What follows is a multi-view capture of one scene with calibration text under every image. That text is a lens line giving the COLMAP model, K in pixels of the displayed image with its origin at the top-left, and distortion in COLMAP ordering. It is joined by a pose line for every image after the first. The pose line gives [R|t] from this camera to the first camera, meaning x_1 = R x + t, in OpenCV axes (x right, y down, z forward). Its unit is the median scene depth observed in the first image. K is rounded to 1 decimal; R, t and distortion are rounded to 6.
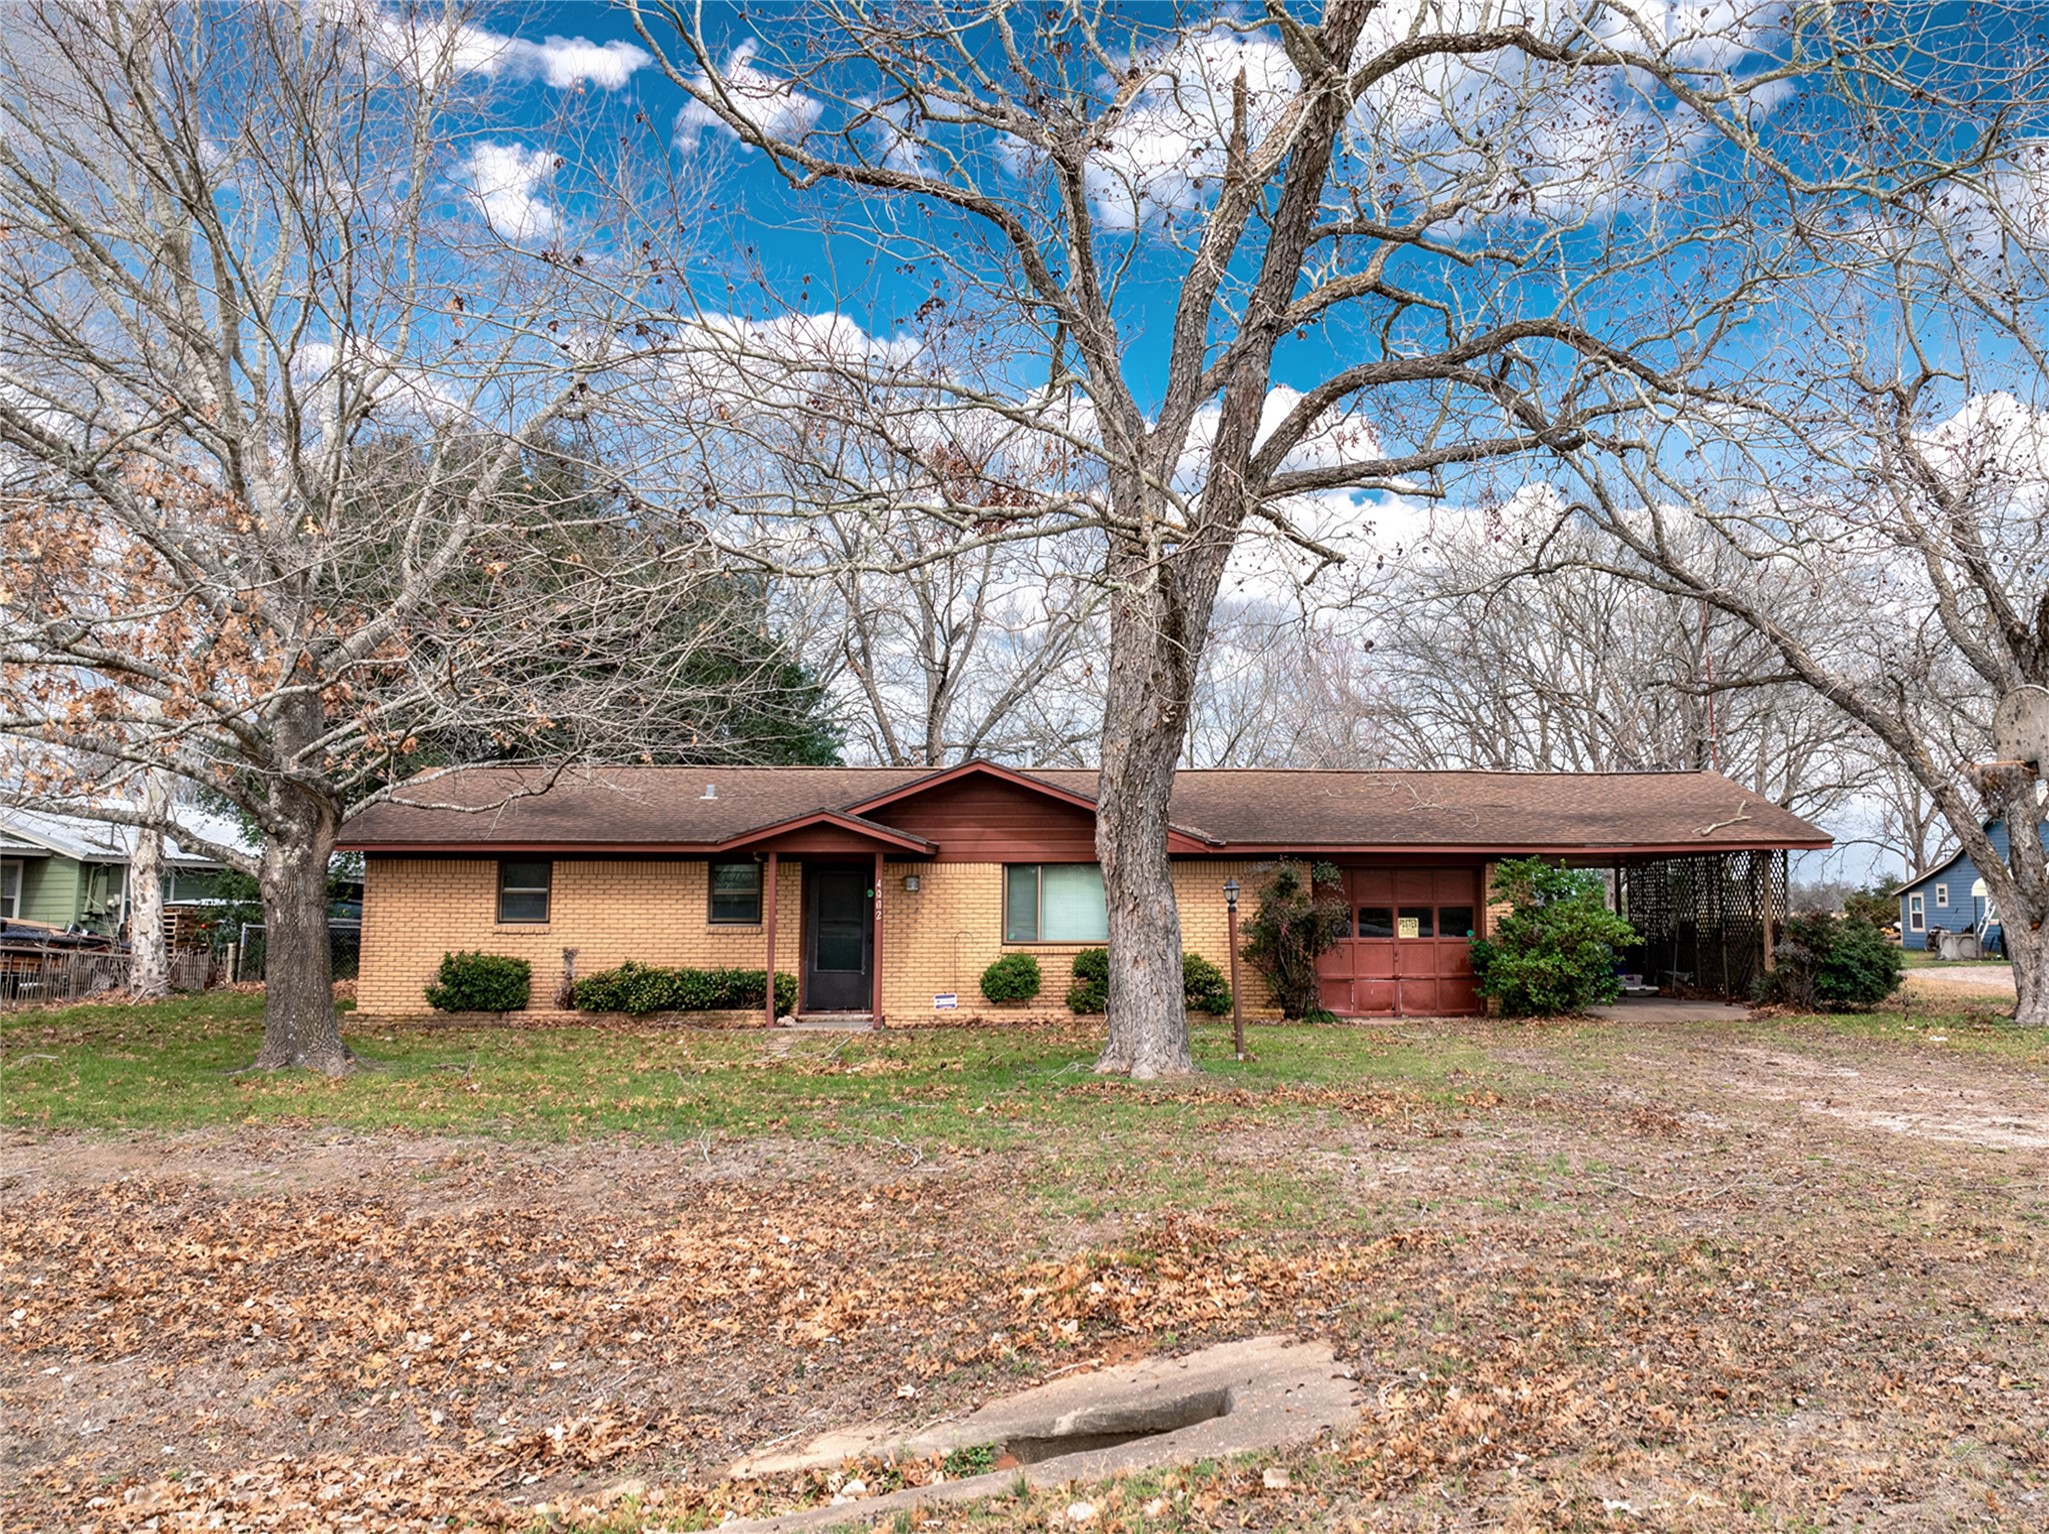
lens RADIAL K [[1416.0, 0, 1035.7], [0, 1416.0, 765.8], [0, 0, 1]] dist [-0.052113, 0.032825]
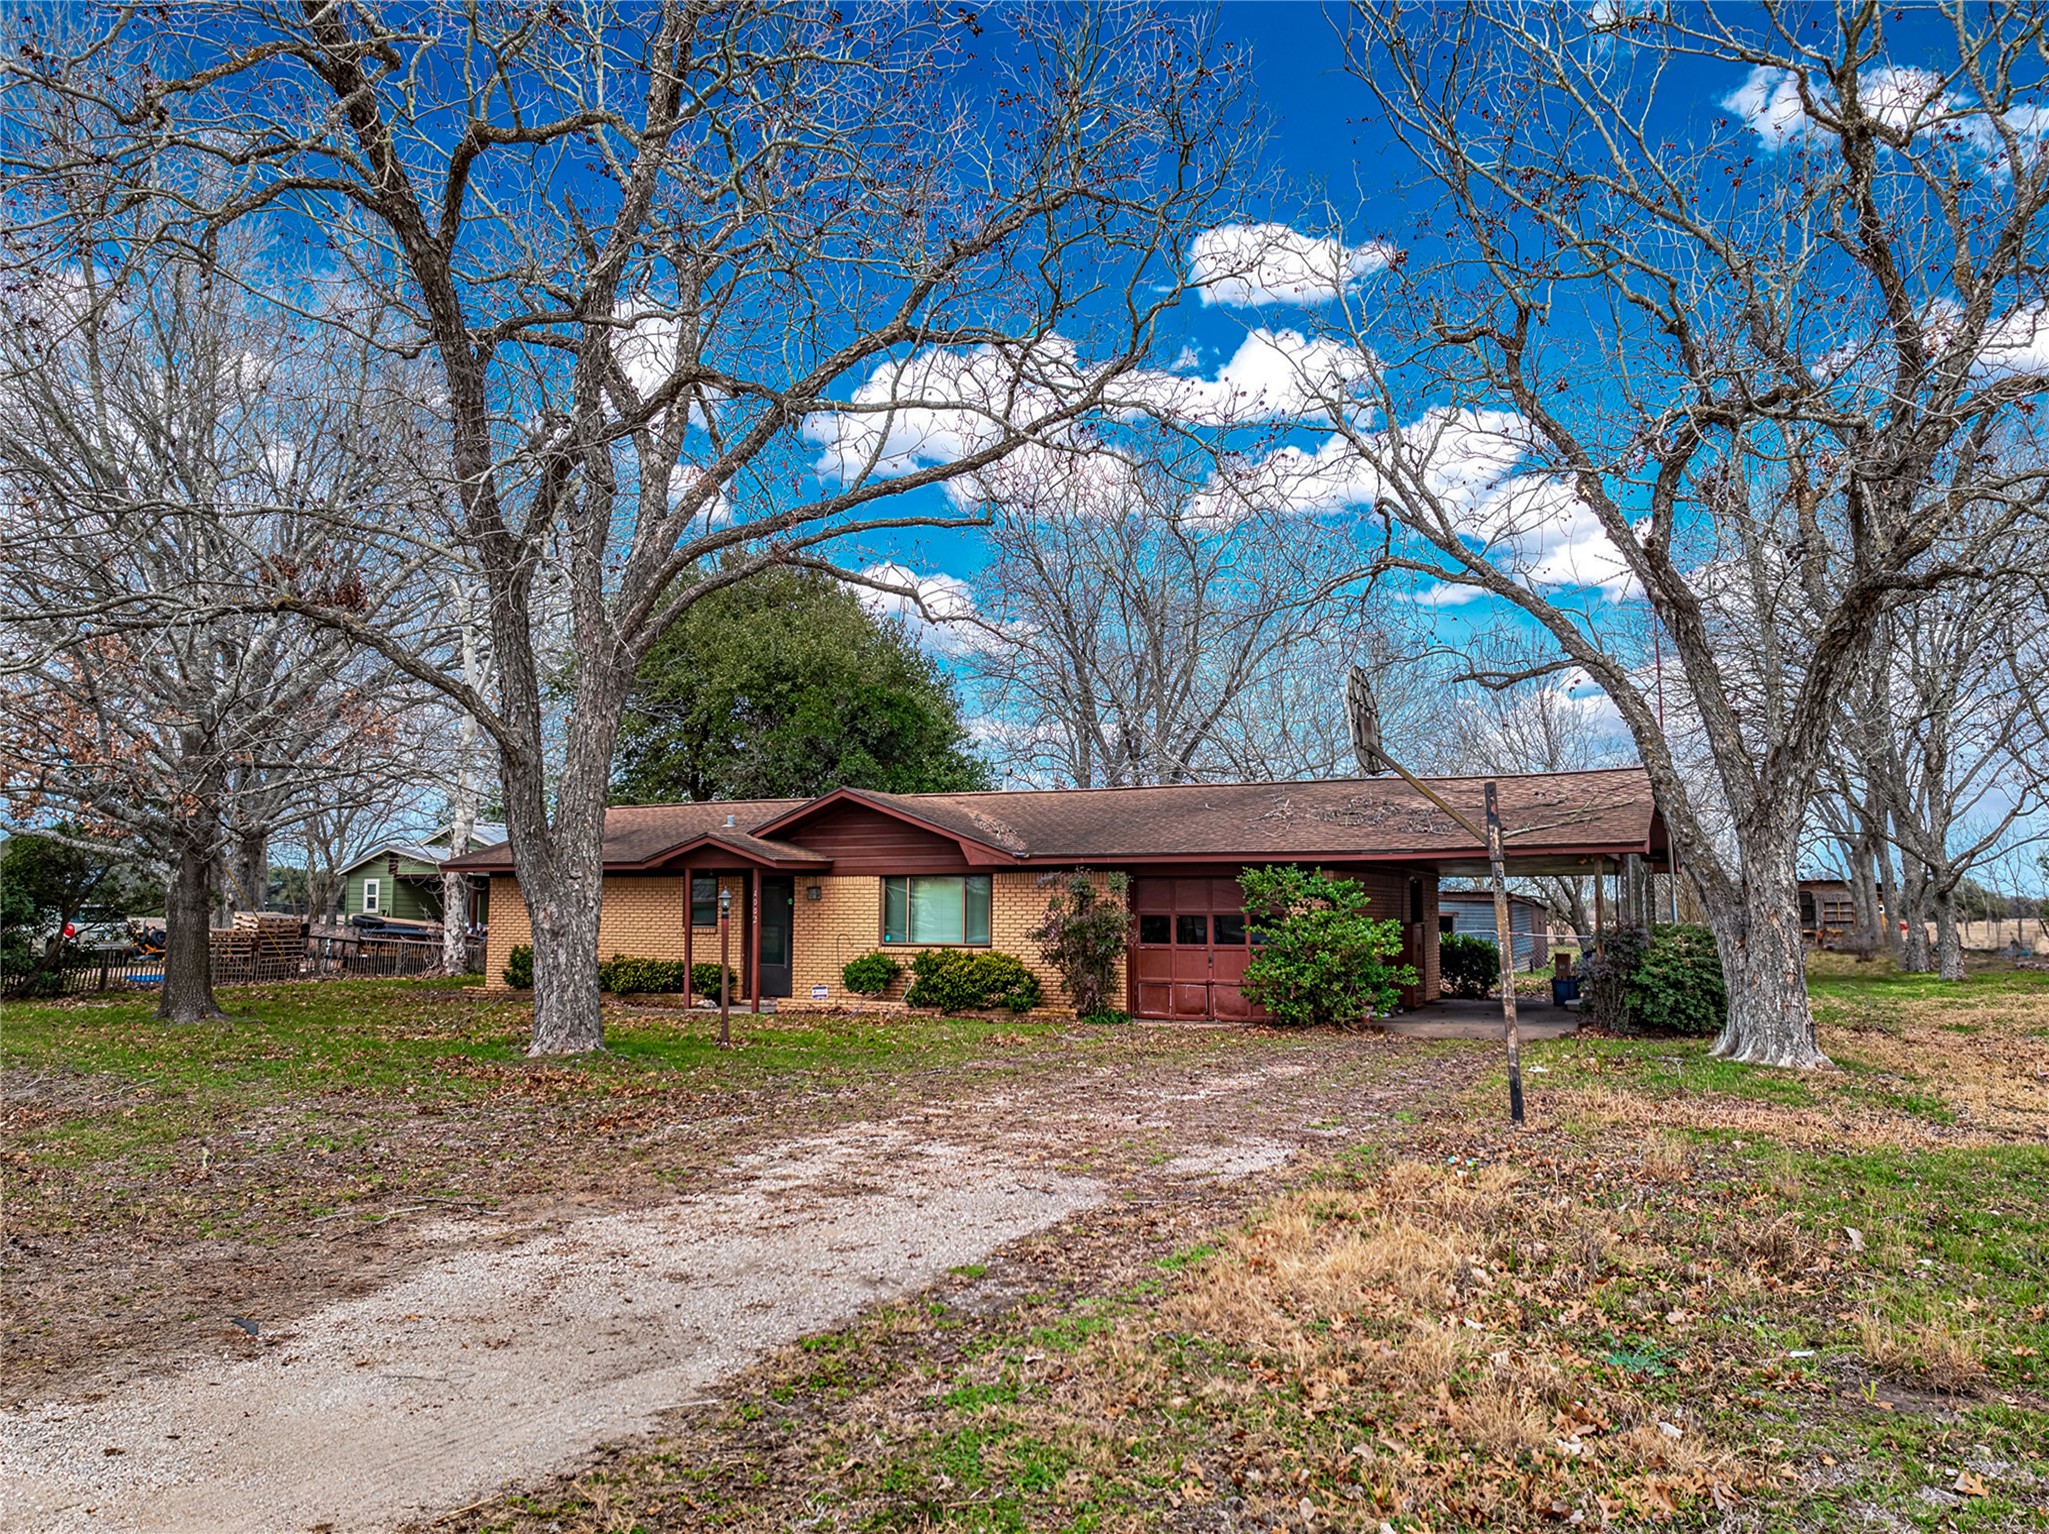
lens RADIAL K [[1416.0, 0, 1035.7], [0, 1416.0, 765.8], [0, 0, 1]] dist [-0.052113, 0.032825]
pose [[0.884954, -0.044019, -0.463594, 0.641338], [0.046462, 0.998901, -0.006156, -0.007918], [0.463355, -0.016092, 0.886026, 0.031032]]
